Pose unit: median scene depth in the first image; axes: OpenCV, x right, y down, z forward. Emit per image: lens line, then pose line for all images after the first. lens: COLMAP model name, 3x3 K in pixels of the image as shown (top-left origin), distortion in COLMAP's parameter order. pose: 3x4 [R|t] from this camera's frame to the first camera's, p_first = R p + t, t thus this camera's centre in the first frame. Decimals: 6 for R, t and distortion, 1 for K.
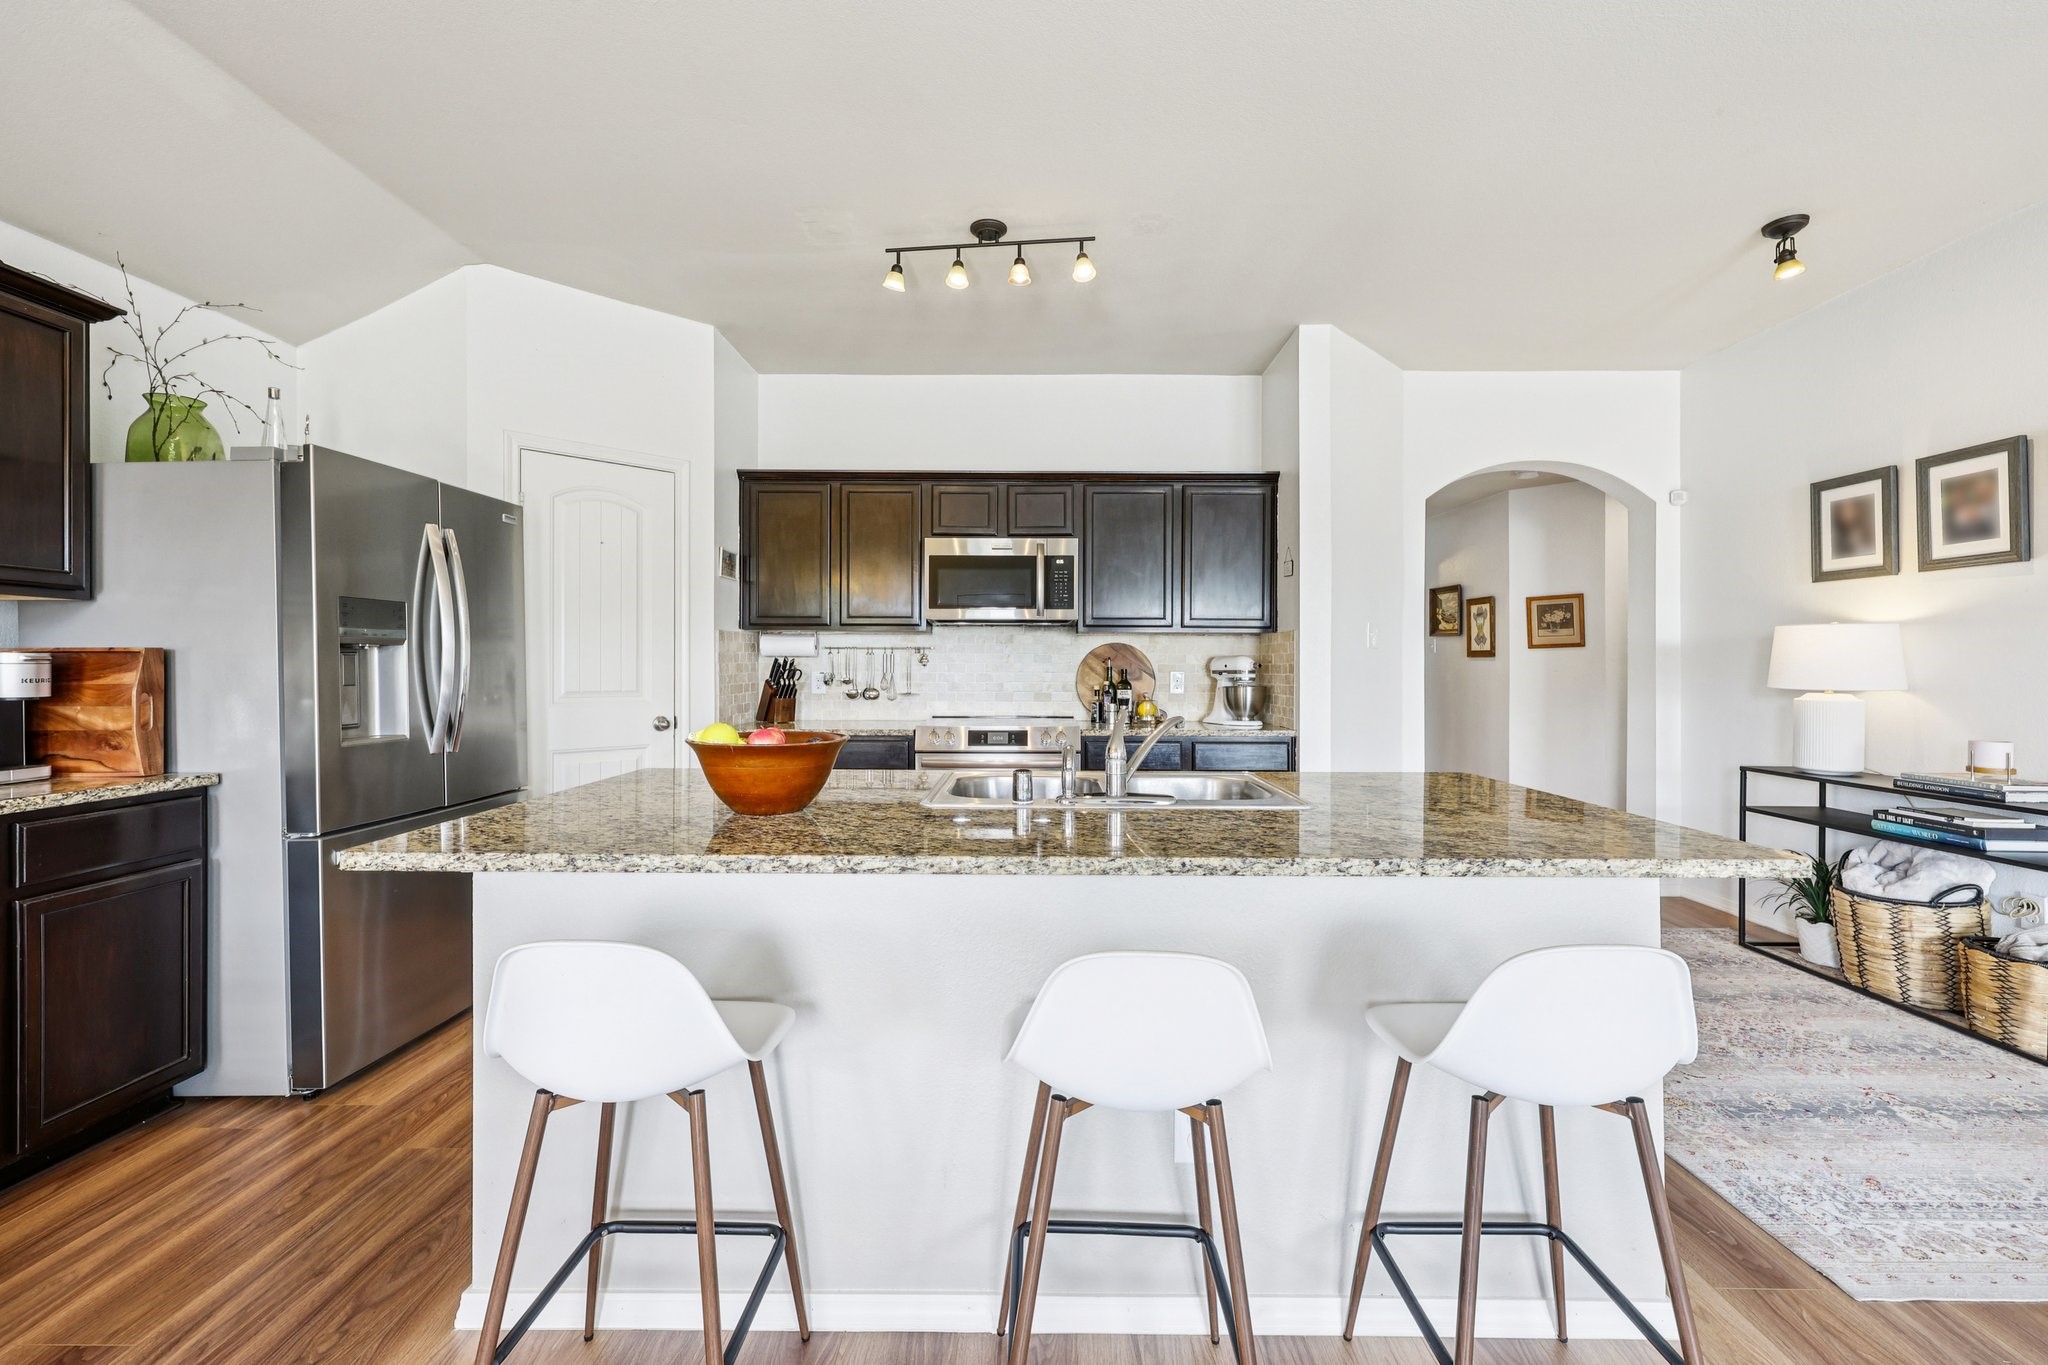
lens RADIAL K [[853.3, 0, 1034.5], [0, 853.3, 665.6], [0, 0, 1]] dist [0.003842, -0.000346]
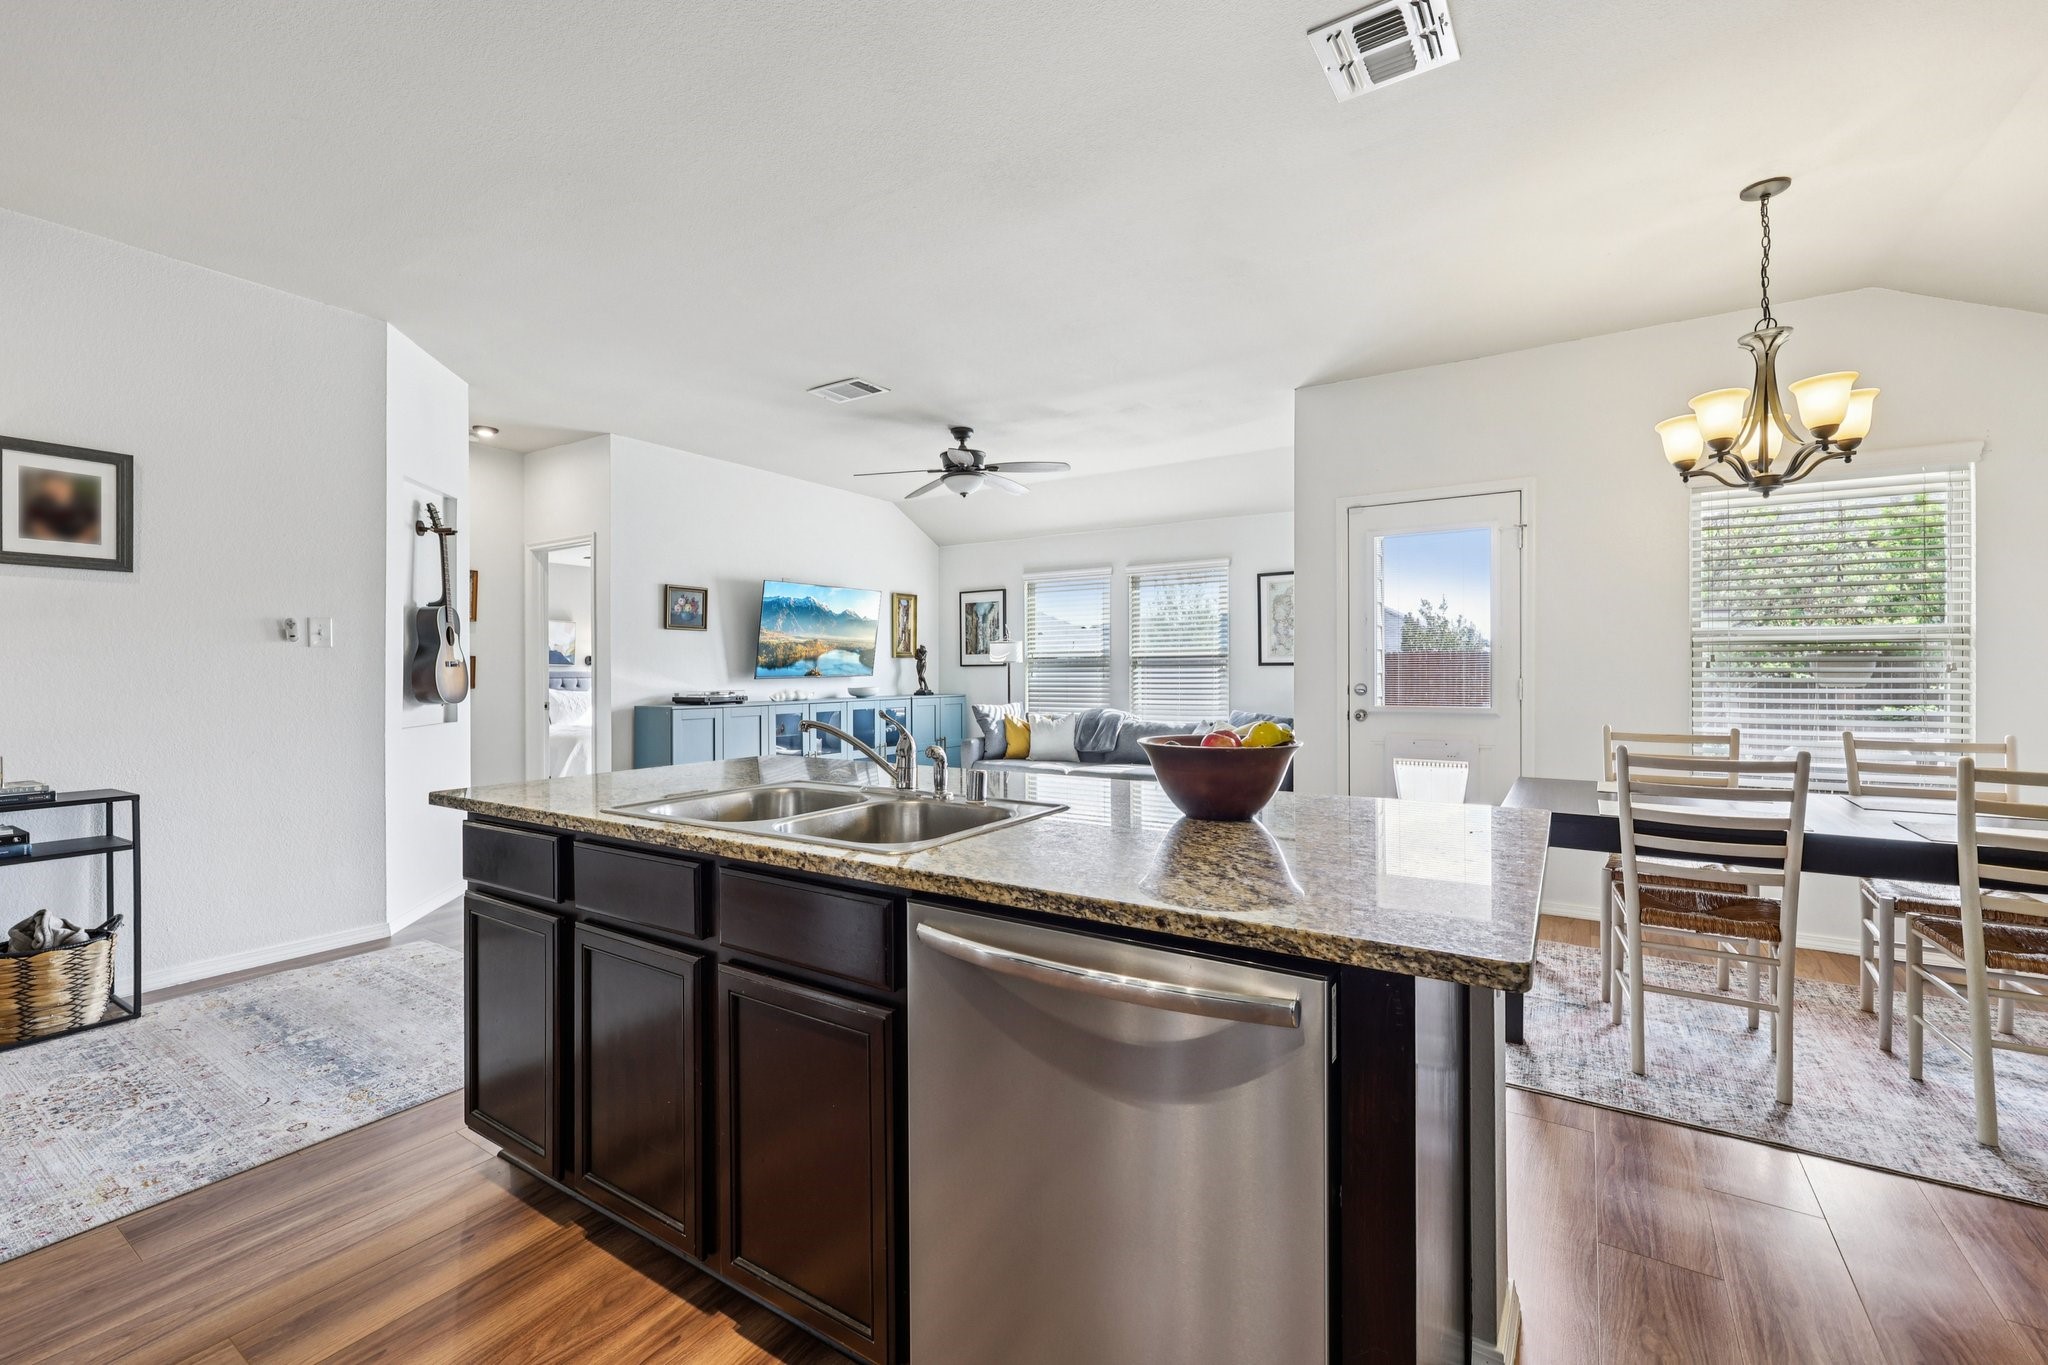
lens RADIAL K [[853.3, 0, 1026.7], [0, 853.3, 672.2], [0, 0, 1]] dist [0.003842, -0.000346]
pose [[-0.842808, -0.001930, 0.538212, -0.260834], [0.001296, 0.999983, 0.005614, -0.000031], [-0.538213, 0.005429, -0.842791, 0.780702]]
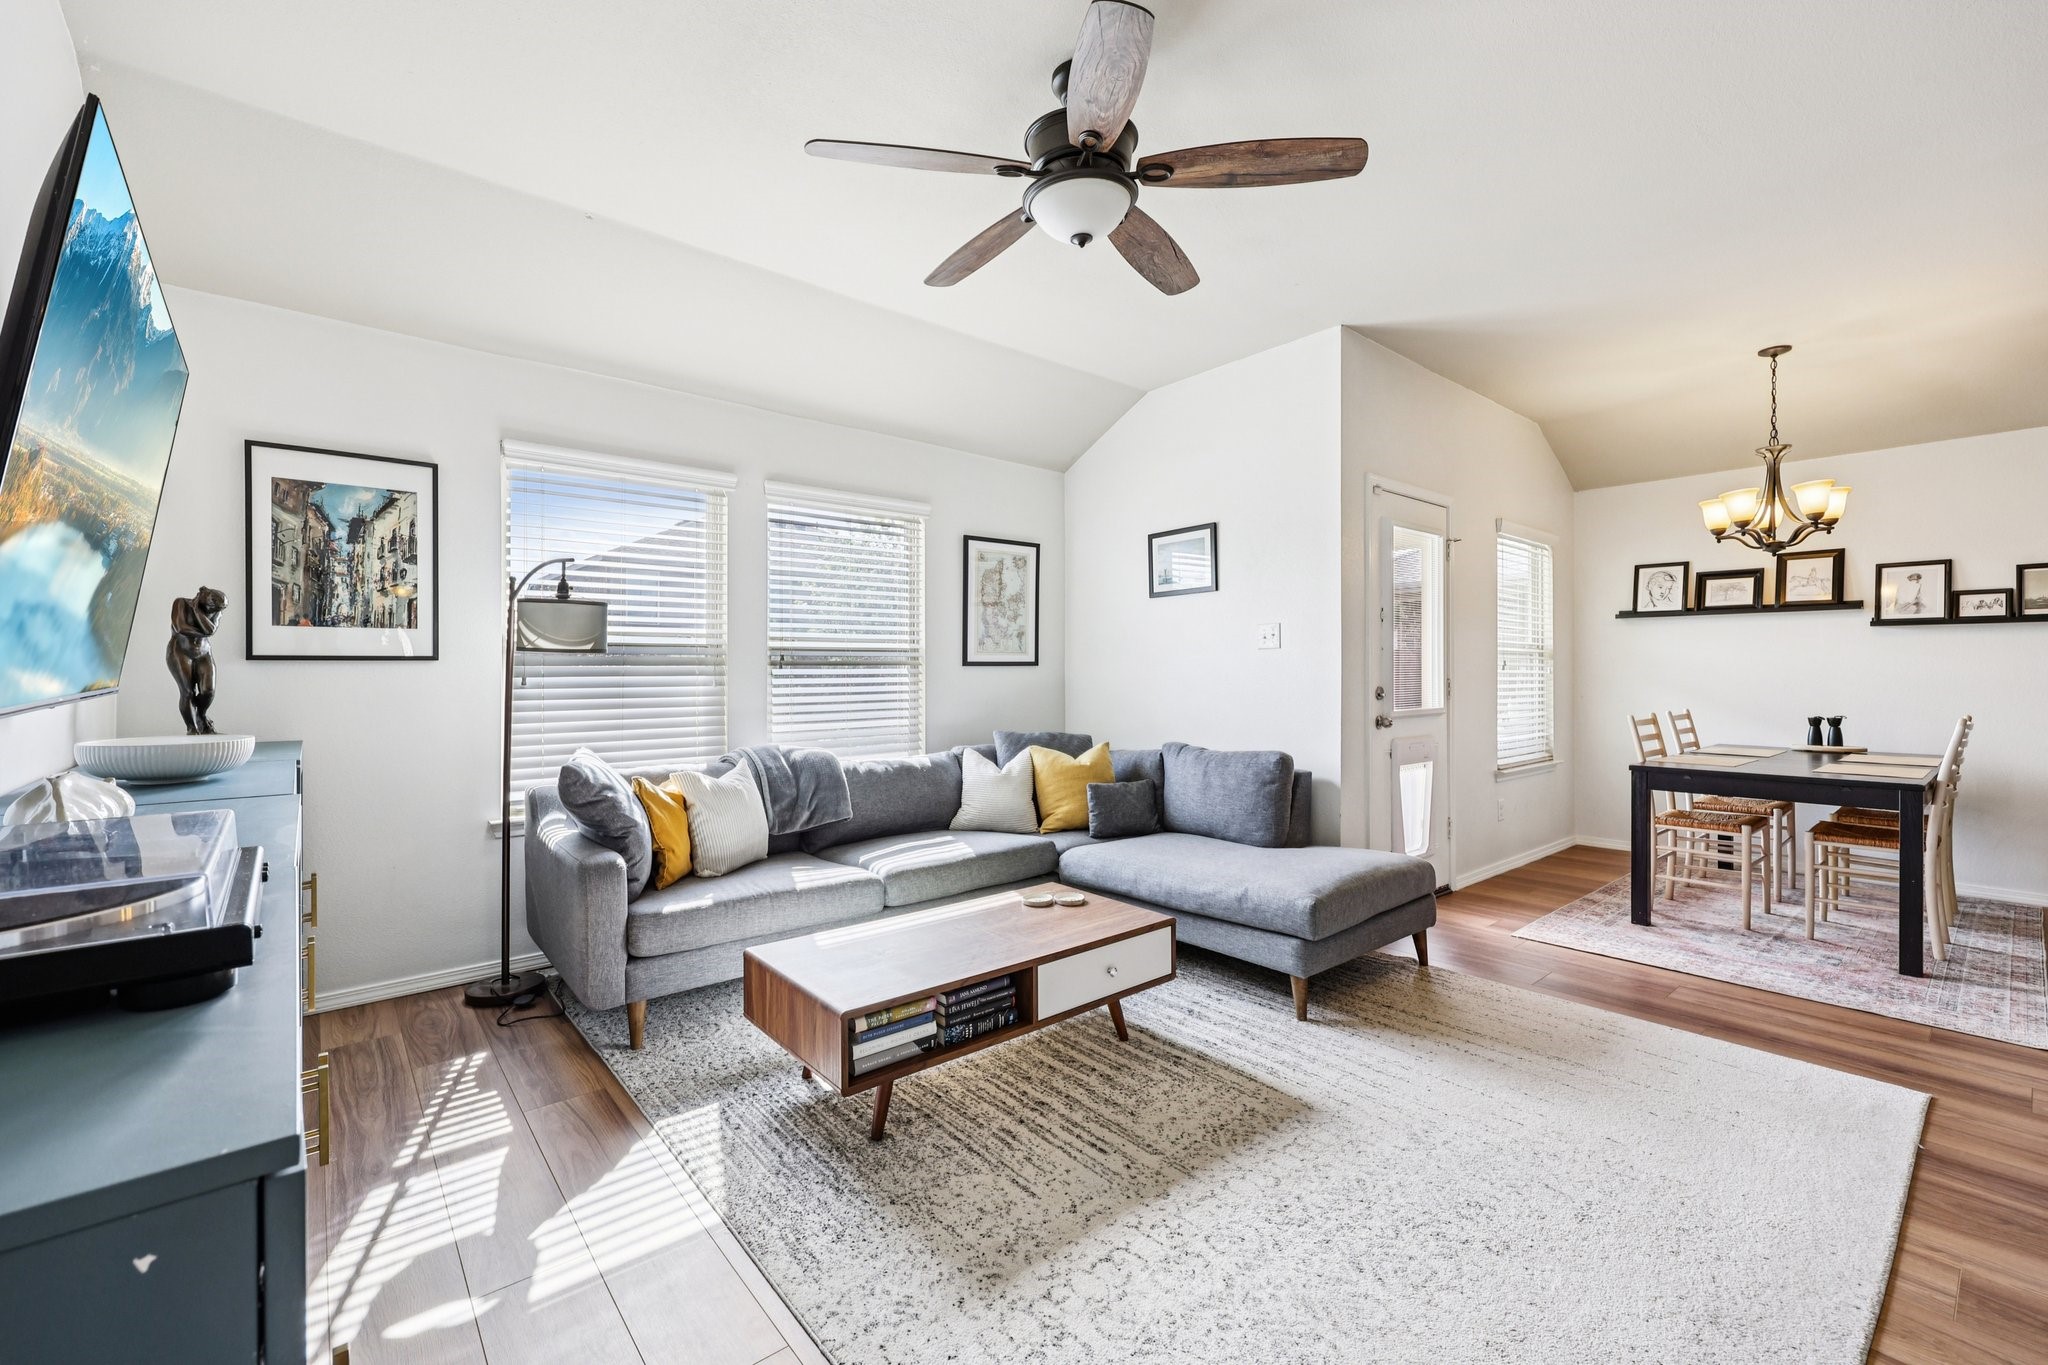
lens RADIAL K [[853.3, 0, 1031.3], [0, 853.3, 670.1], [0, 0, 1]] dist [0.003842, -0.000346]
pose [[-0.755169, -0.003037, -0.655523, 0.884530], [-0.001823, 0.999995, -0.002533, 0.005339], [0.655528, -0.000718, -0.755171, 0.117655]]
